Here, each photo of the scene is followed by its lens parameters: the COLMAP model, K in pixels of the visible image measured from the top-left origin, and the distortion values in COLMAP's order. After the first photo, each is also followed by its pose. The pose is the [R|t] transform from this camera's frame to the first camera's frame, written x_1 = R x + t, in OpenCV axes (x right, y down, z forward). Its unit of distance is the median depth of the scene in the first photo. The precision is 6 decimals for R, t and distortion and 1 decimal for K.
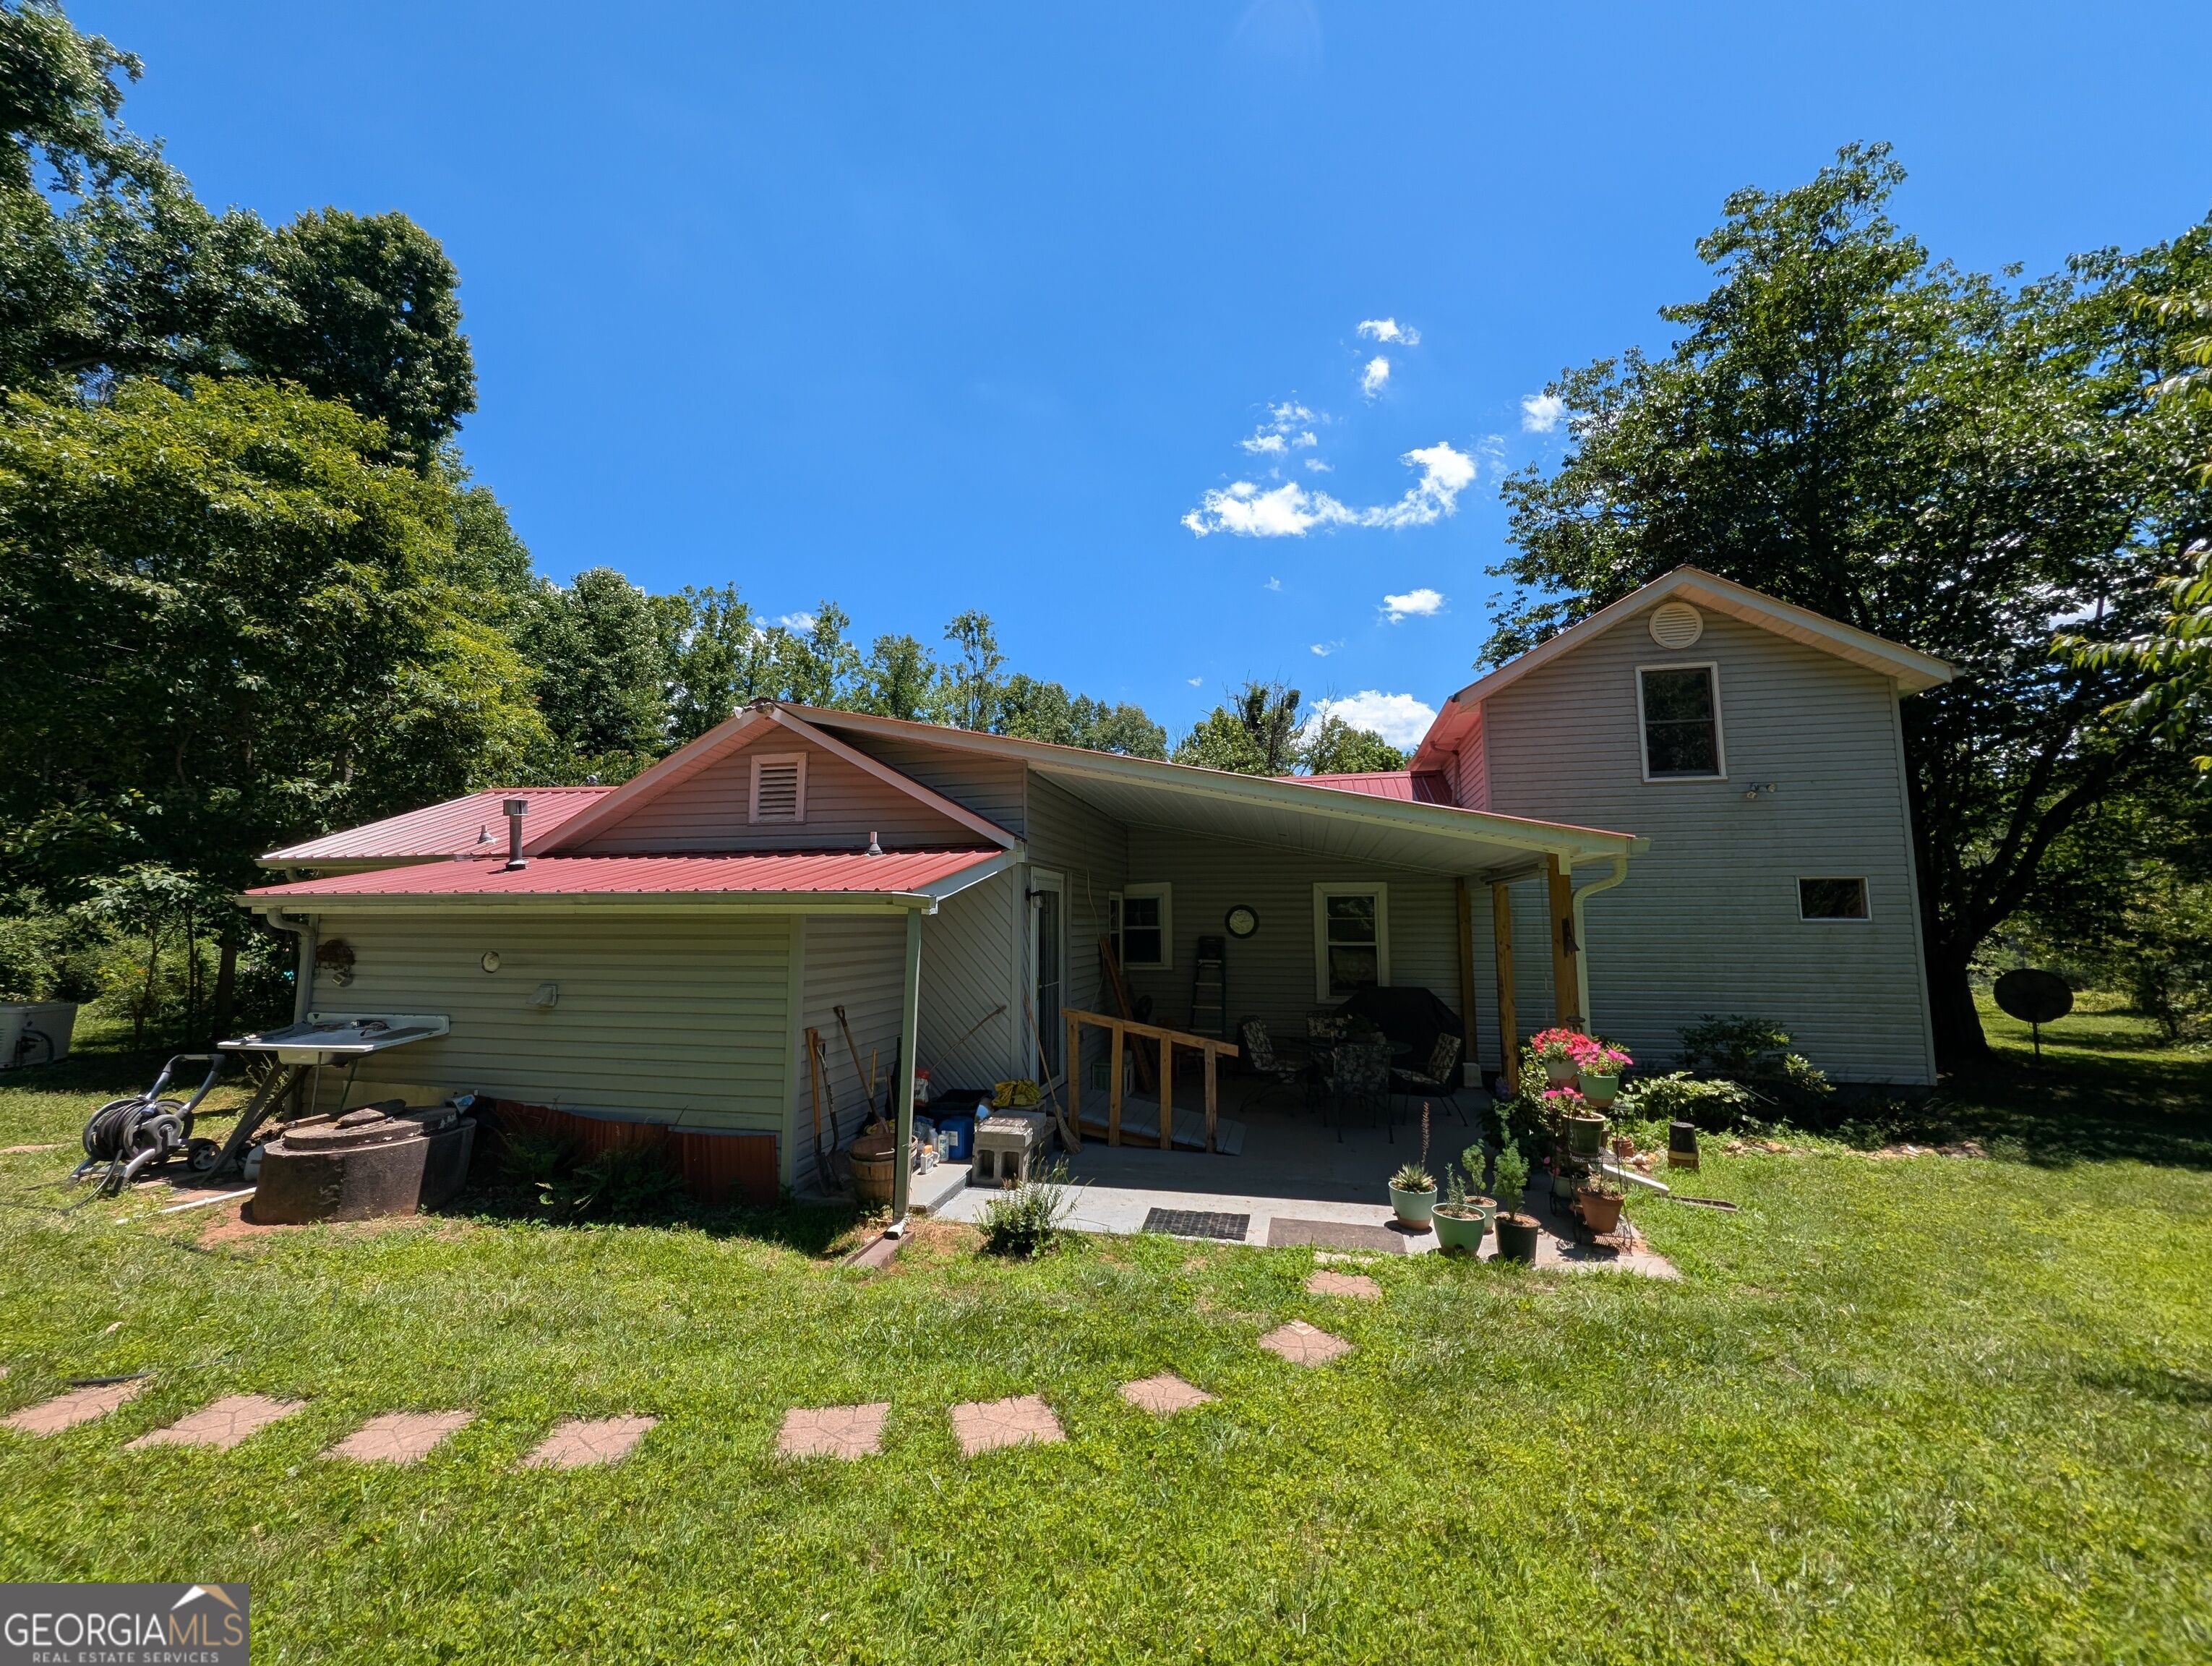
lens RADIAL K [[893.8, 0, 1106.0], [0, 893.8, 833.0], [0, 0, 1]] dist [0.001454, 0.000306]
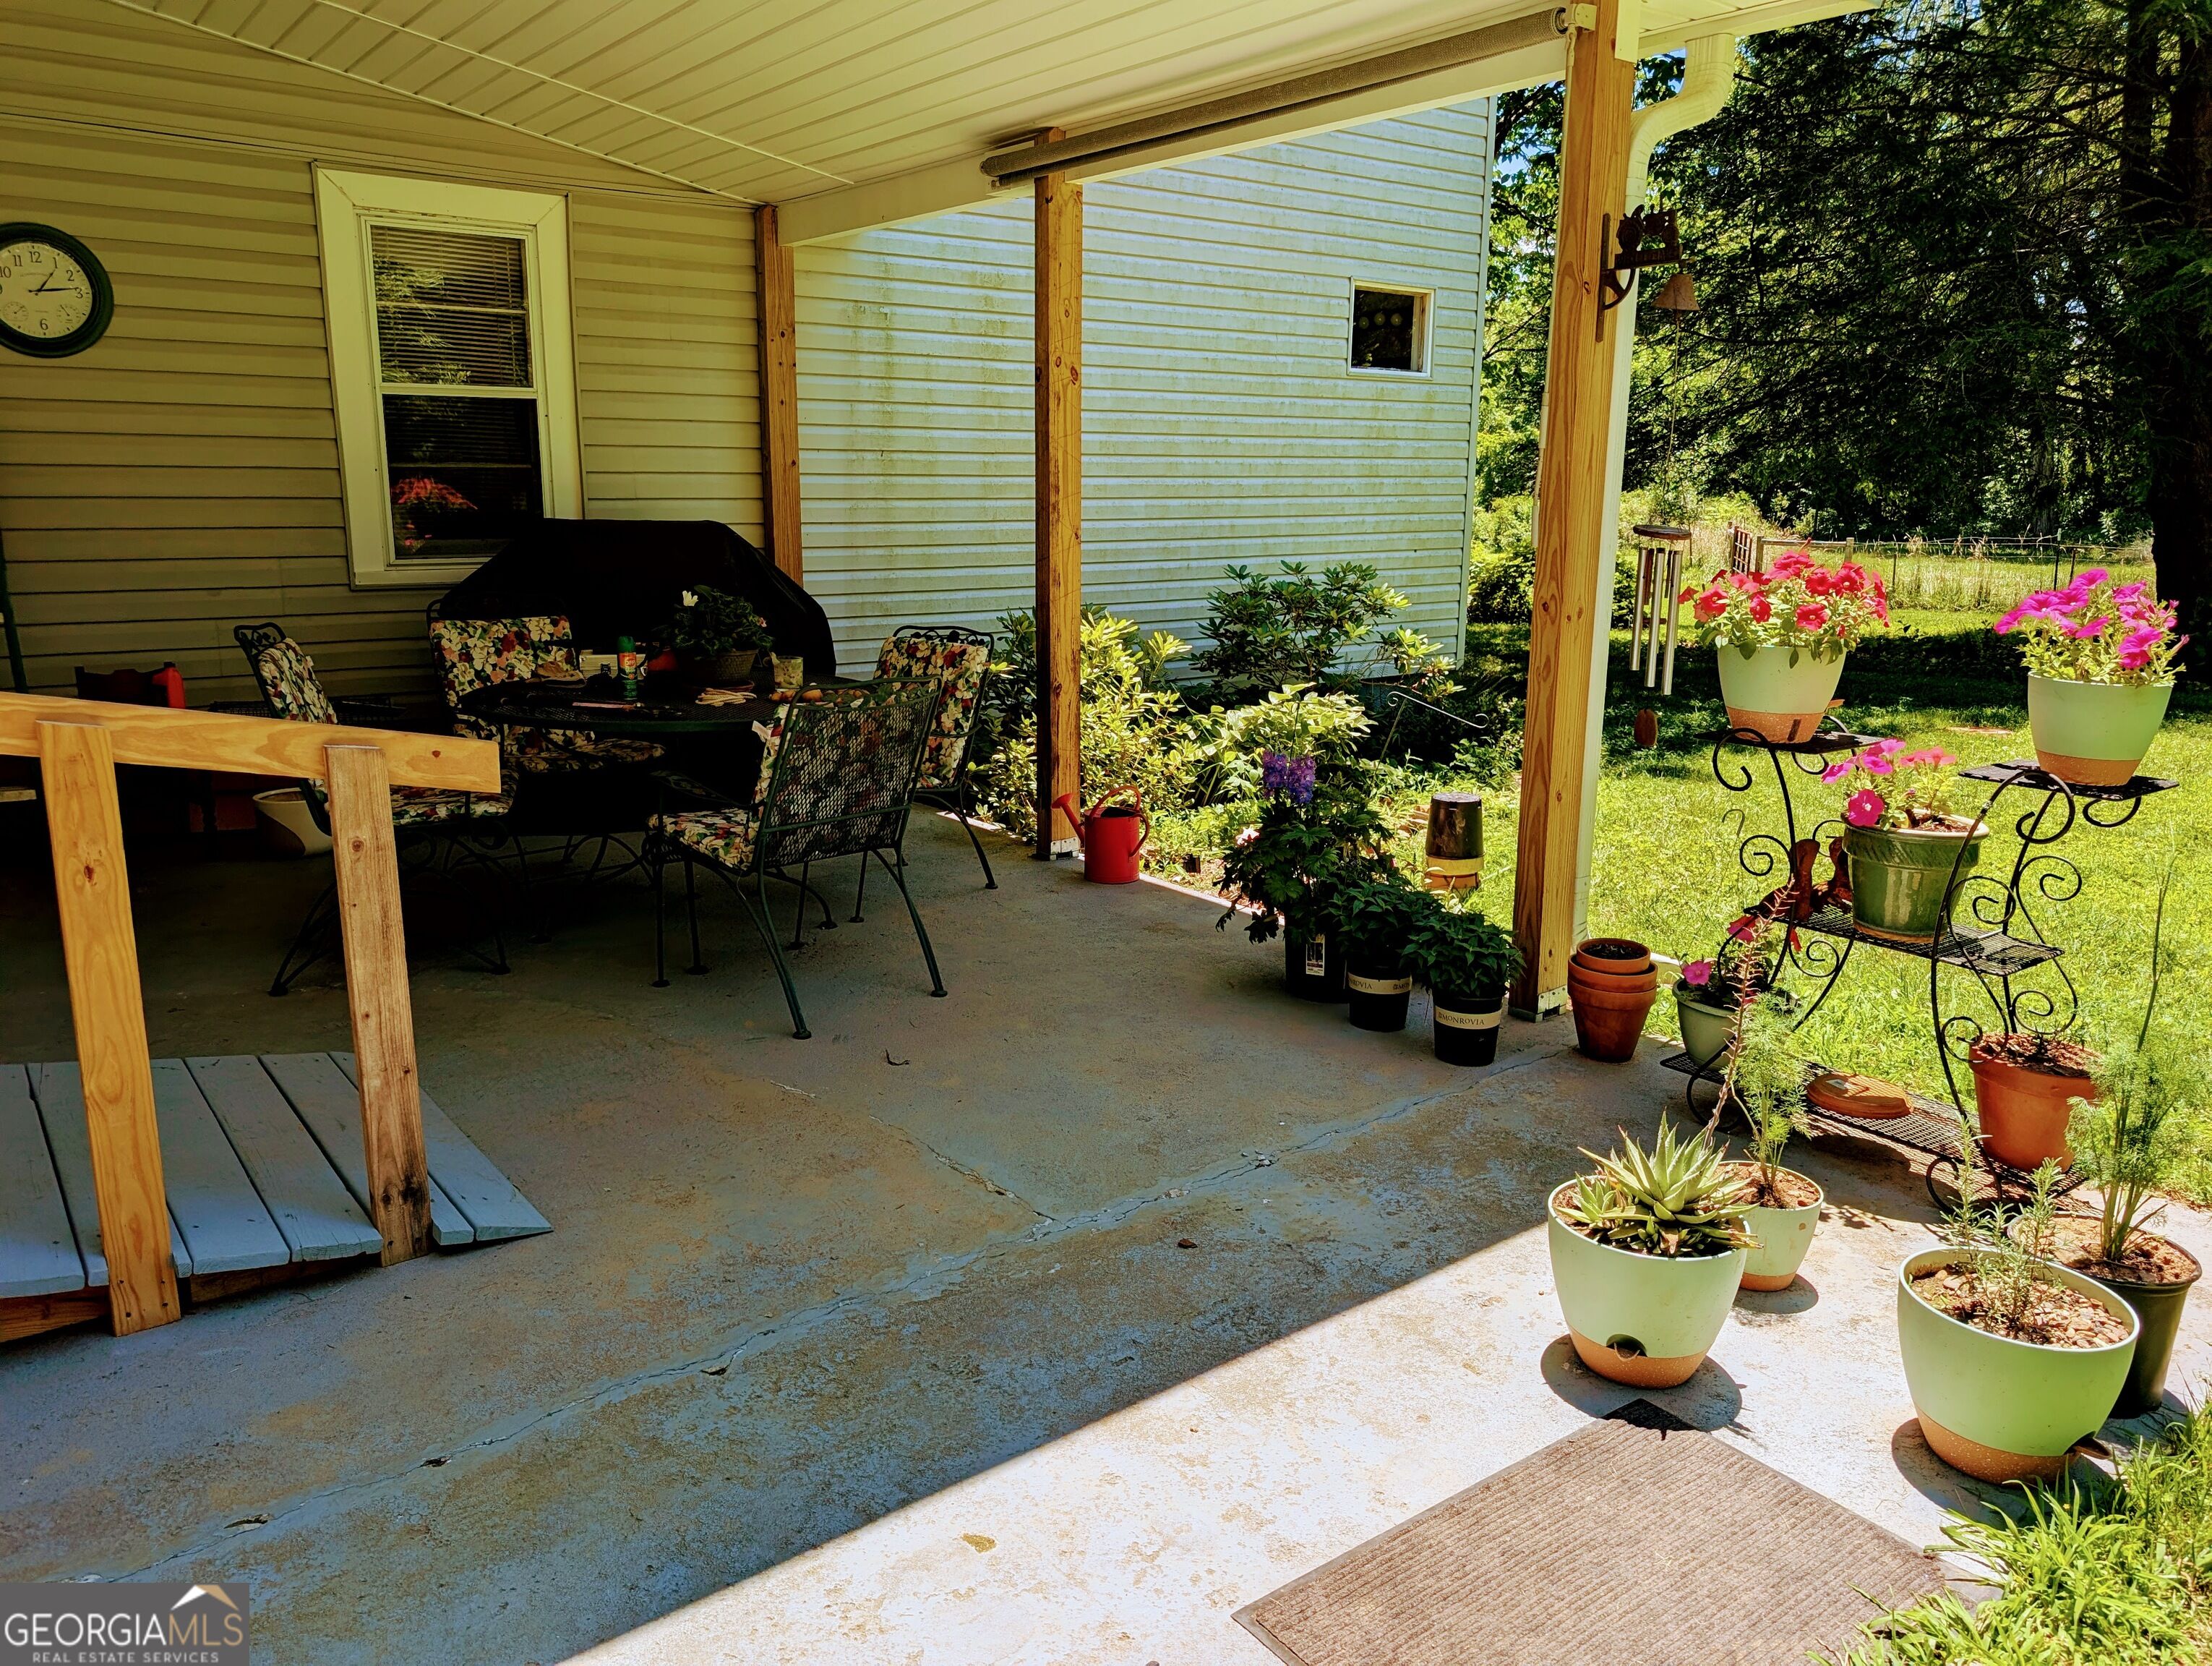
lens RADIAL K [[1611.5, 0, 1106.0], [0, 1611.5, 833.0], [0, 0, 1]] dist [-0.003825, -0.001358]
pose [[0.649226, -0.159249, 0.743737, -0.031838], [-0.089185, 0.955151, 0.282368, 0.098959], [-0.755349, -0.249651, 0.605907, 0.469884]]
